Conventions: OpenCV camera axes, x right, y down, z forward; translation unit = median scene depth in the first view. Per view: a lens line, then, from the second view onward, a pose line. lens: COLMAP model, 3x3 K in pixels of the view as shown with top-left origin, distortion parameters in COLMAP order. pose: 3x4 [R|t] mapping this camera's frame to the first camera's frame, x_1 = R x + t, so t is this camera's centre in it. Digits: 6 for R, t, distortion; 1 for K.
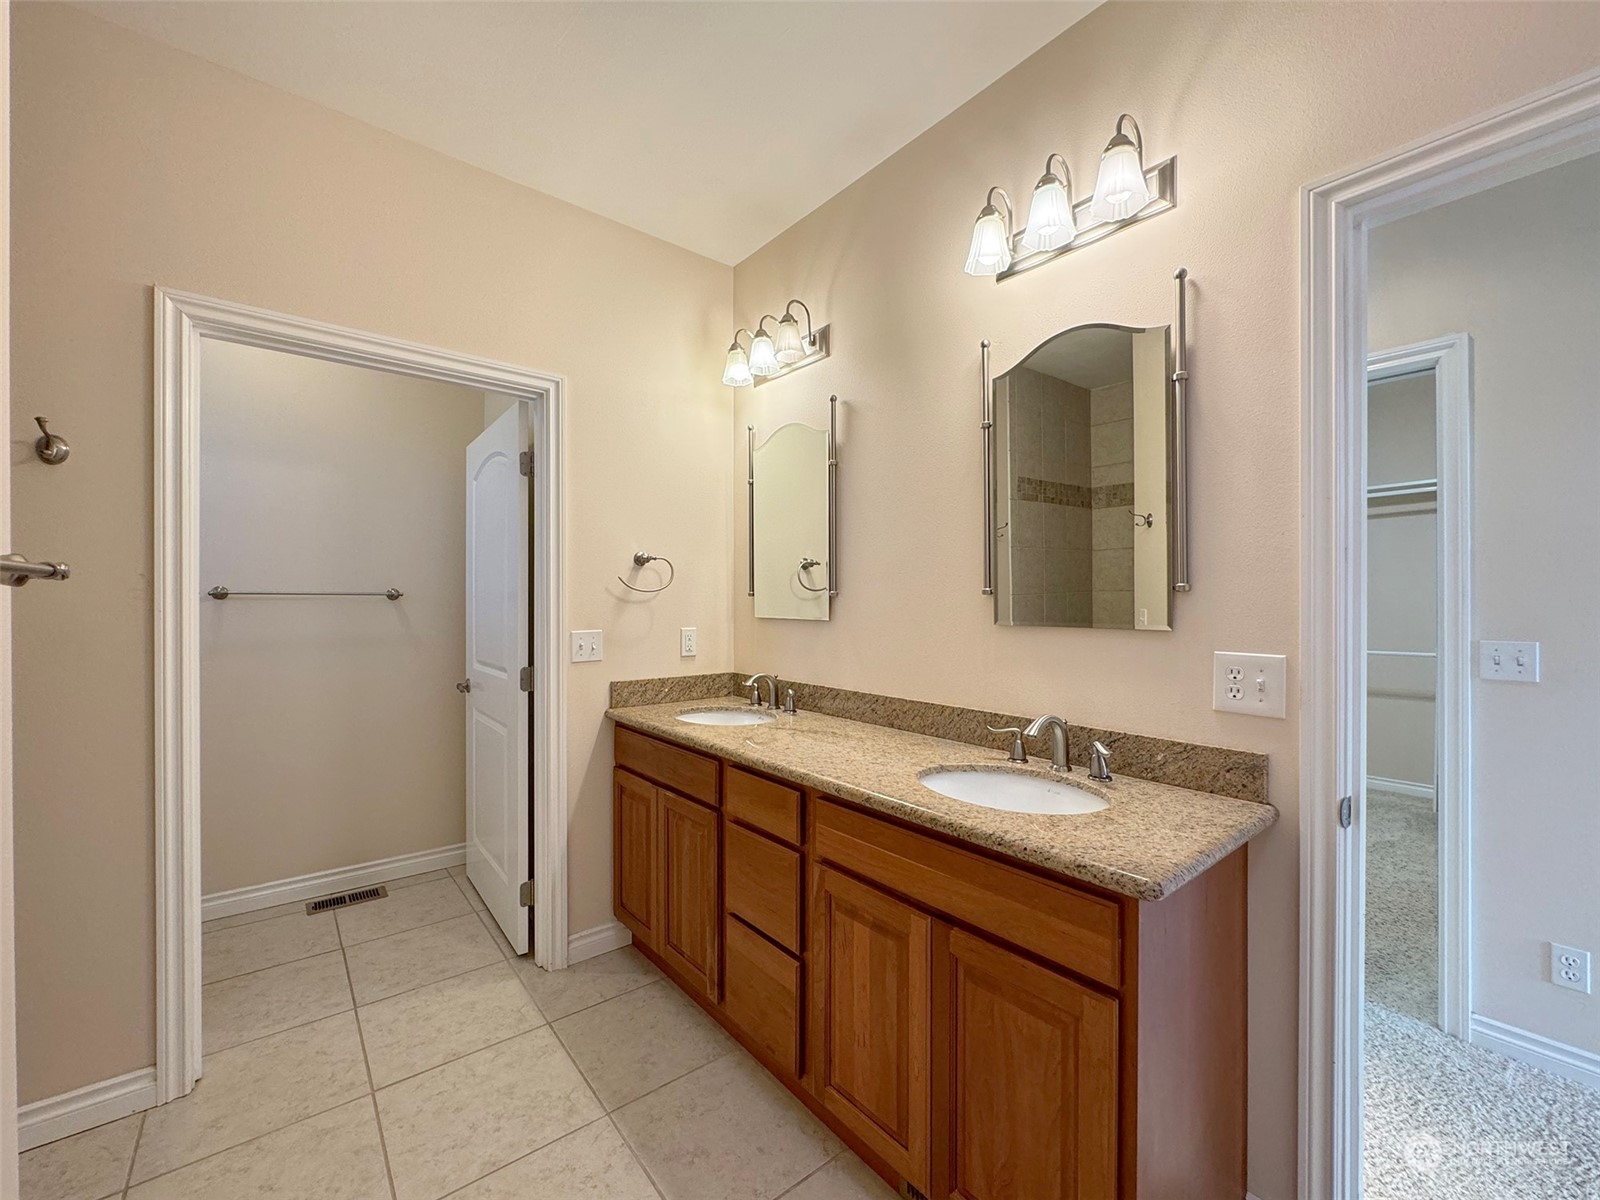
lens RADIAL K [[651.9, 0, 794.4], [0, 651.9, 595.6], [0, 0, 1]] dist [-0.000747, 0.000092]
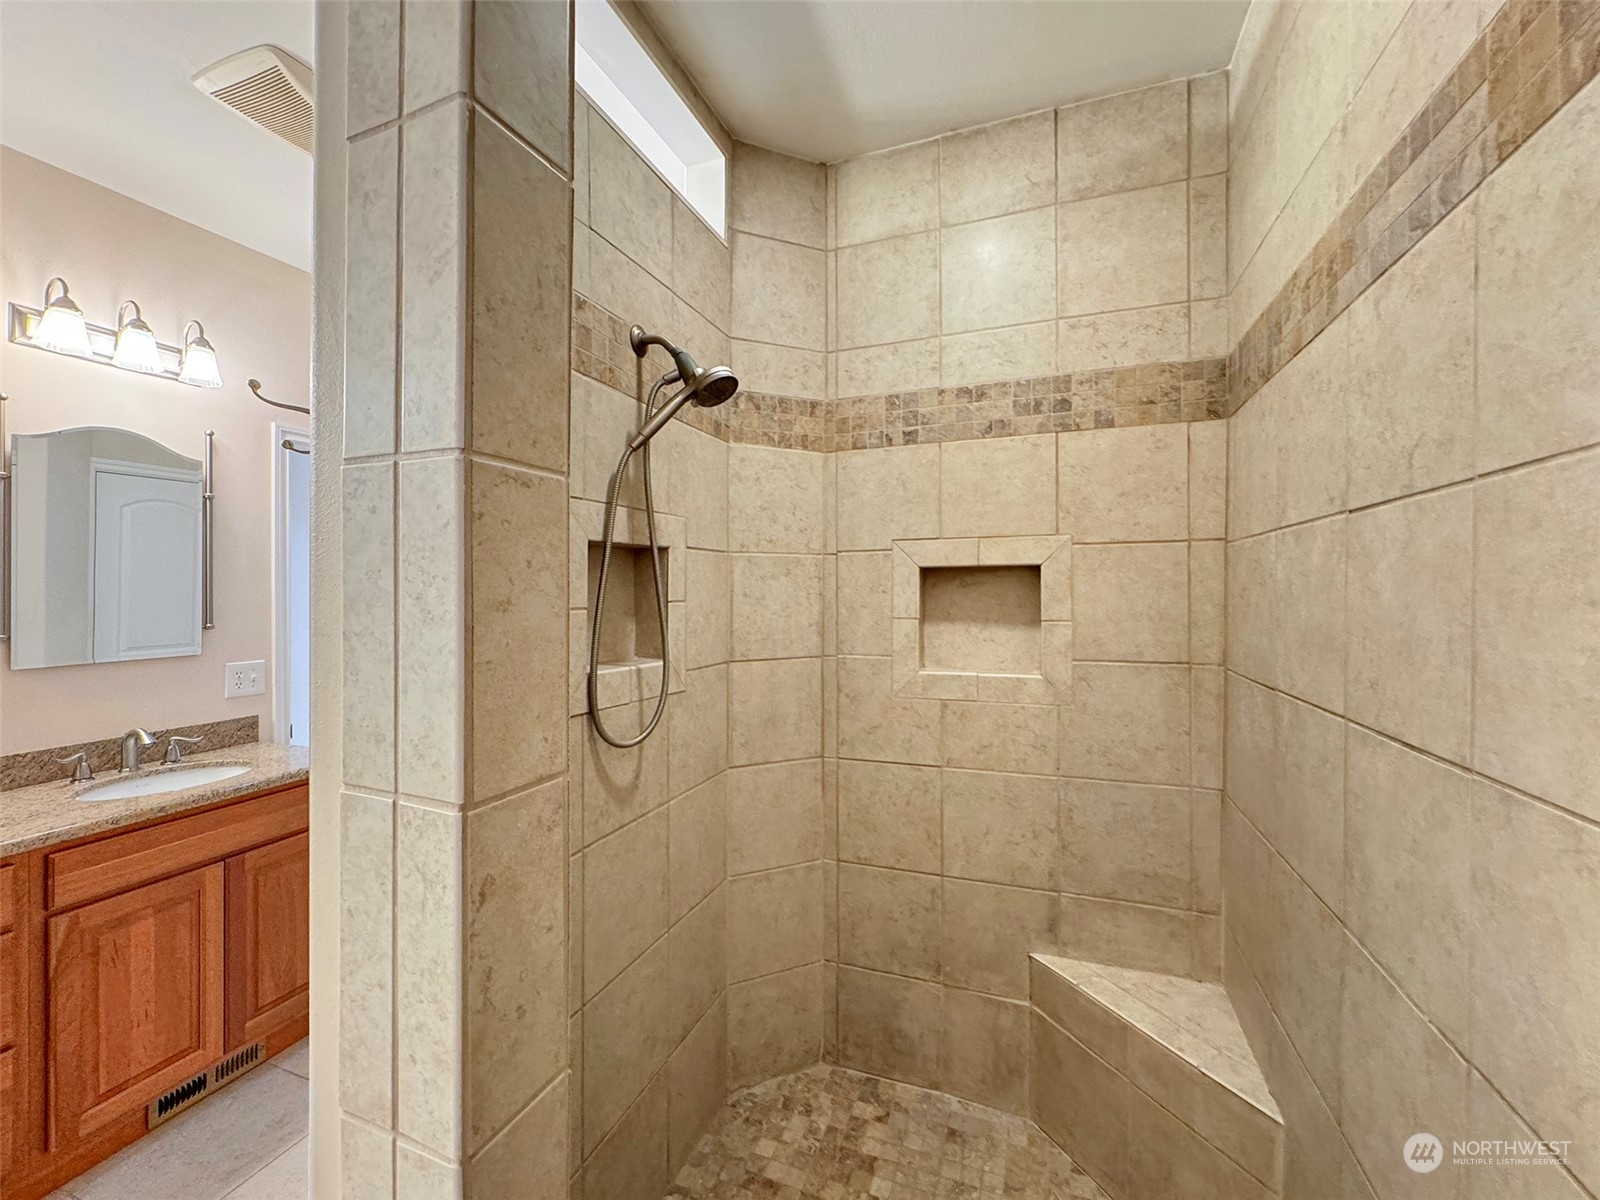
lens RADIAL K [[651.9, 0, 794.4], [0, 651.9, 595.6], [0, 0, 1]] dist [-0.000747, 0.000092]
pose [[-0.503101, -0.009578, 0.864174, -1.528256], [-0.002438, 0.999950, 0.009664, -0.109125], [-0.864224, 0.002755, -0.503100, 0.562916]]
